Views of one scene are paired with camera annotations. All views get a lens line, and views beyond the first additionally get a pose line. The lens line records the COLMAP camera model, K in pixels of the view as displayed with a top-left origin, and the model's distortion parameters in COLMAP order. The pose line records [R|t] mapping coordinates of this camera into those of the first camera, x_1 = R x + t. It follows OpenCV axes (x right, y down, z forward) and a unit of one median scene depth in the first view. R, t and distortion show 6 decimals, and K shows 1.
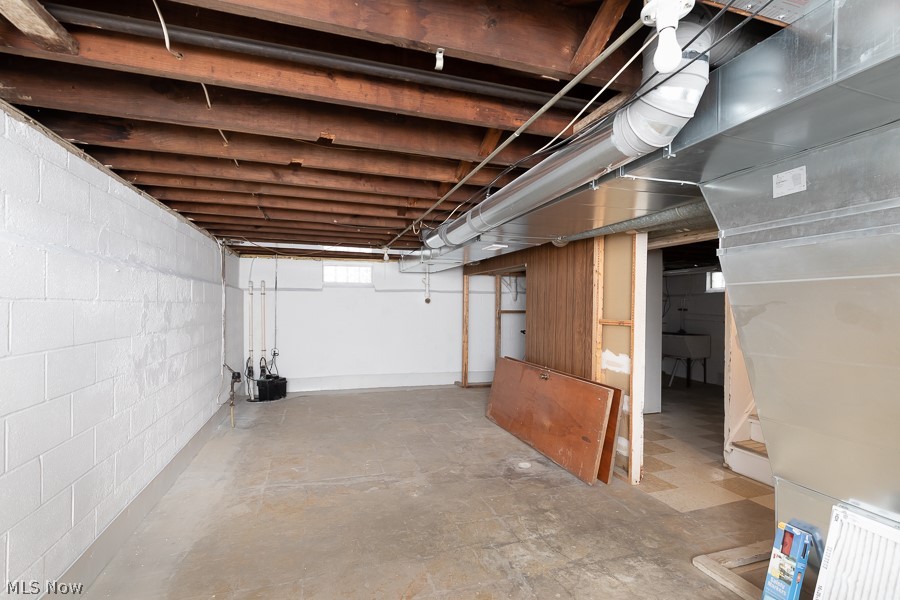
lens RADIAL K [[413.5, 0, 446.8], [0, 413.5, 304.0], [0, 0, 1]] dist [0.000676, 0.000282]
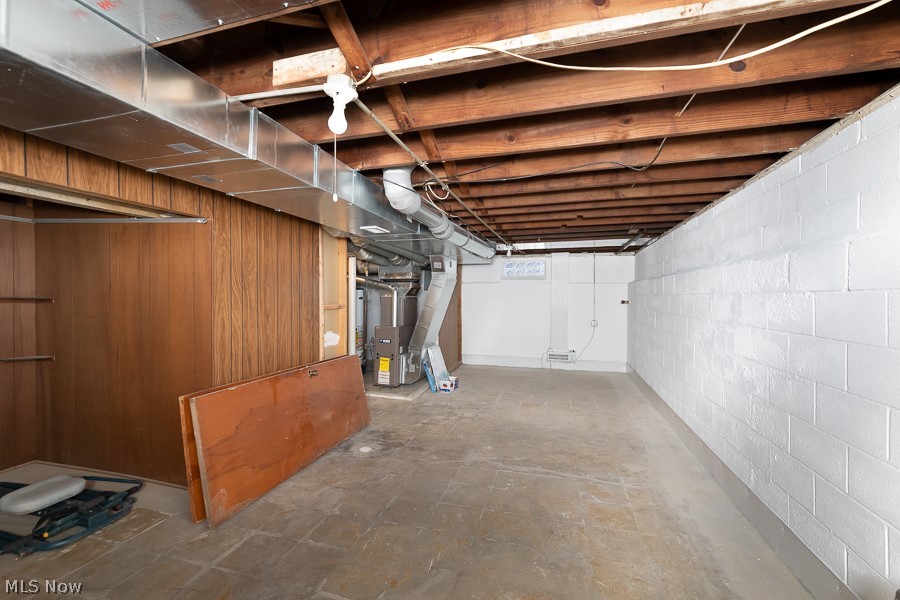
lens RADIAL K [[379.9, 0, 449.9], [0, 379.9, 294.8], [0, 0, 1]] dist [-0.002712, -0.000721]
pose [[-0.830537, -0.008792, 0.556895, -0.538216], [-0.013058, 0.999908, -0.003688, 0.007624], [-0.556811, -0.010335, -0.830575, 1.777167]]
